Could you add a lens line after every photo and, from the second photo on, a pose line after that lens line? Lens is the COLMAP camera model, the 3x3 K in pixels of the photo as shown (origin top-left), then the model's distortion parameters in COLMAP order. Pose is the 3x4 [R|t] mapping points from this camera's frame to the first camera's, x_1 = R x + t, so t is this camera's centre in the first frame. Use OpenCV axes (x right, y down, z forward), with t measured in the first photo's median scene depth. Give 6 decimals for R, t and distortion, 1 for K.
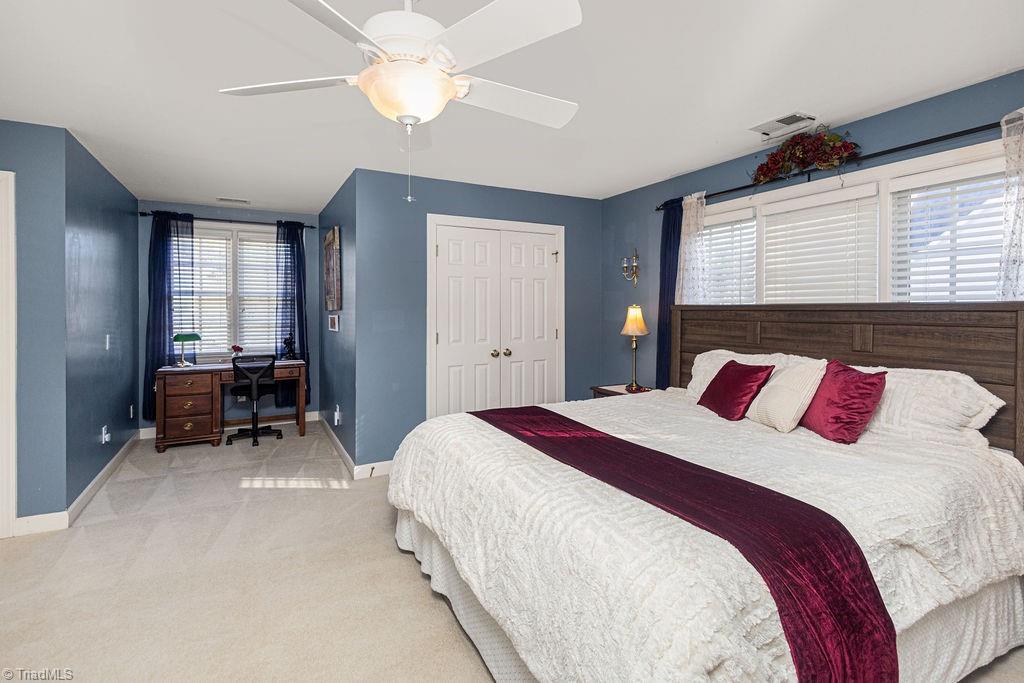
lens RADIAL K [[490.5, 0, 510.6], [0, 490.5, 309.1], [0, 0, 1]] dist [0.000788, -0.000033]
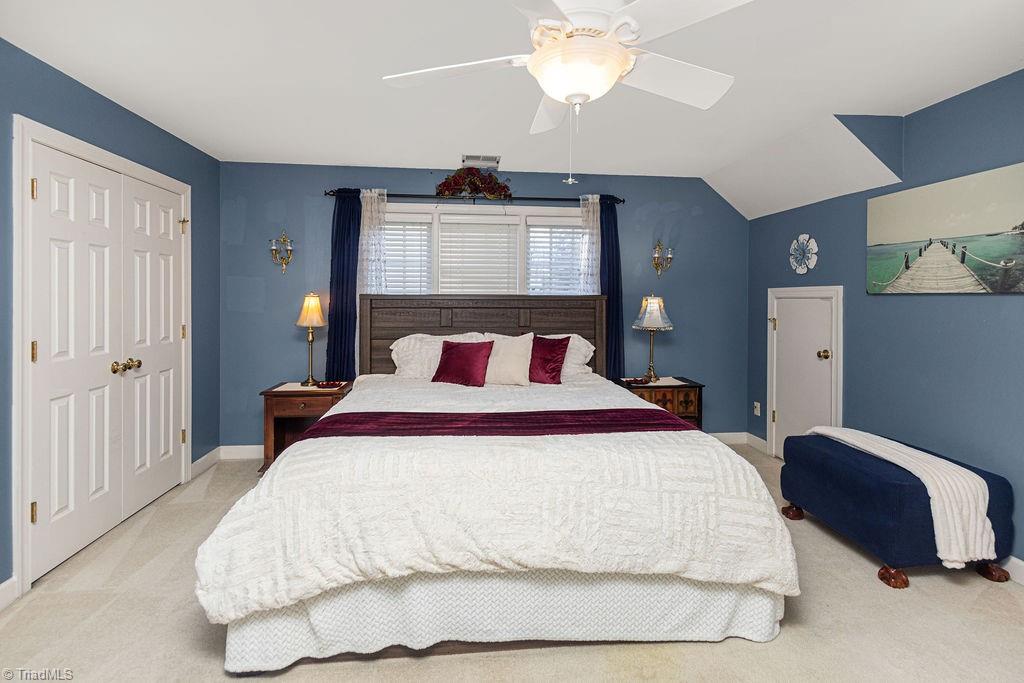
lens RADIAL K [[486.2, 0, 515.1], [0, 486.2, 296.6], [0, 0, 1]] dist [0.002337, 0.000338]
pose [[0.360748, 0.004693, 0.932652, -0.551093], [-0.003563, 0.999987, -0.003654, -0.000620], [-0.932657, -0.002004, 0.360760, 0.378938]]
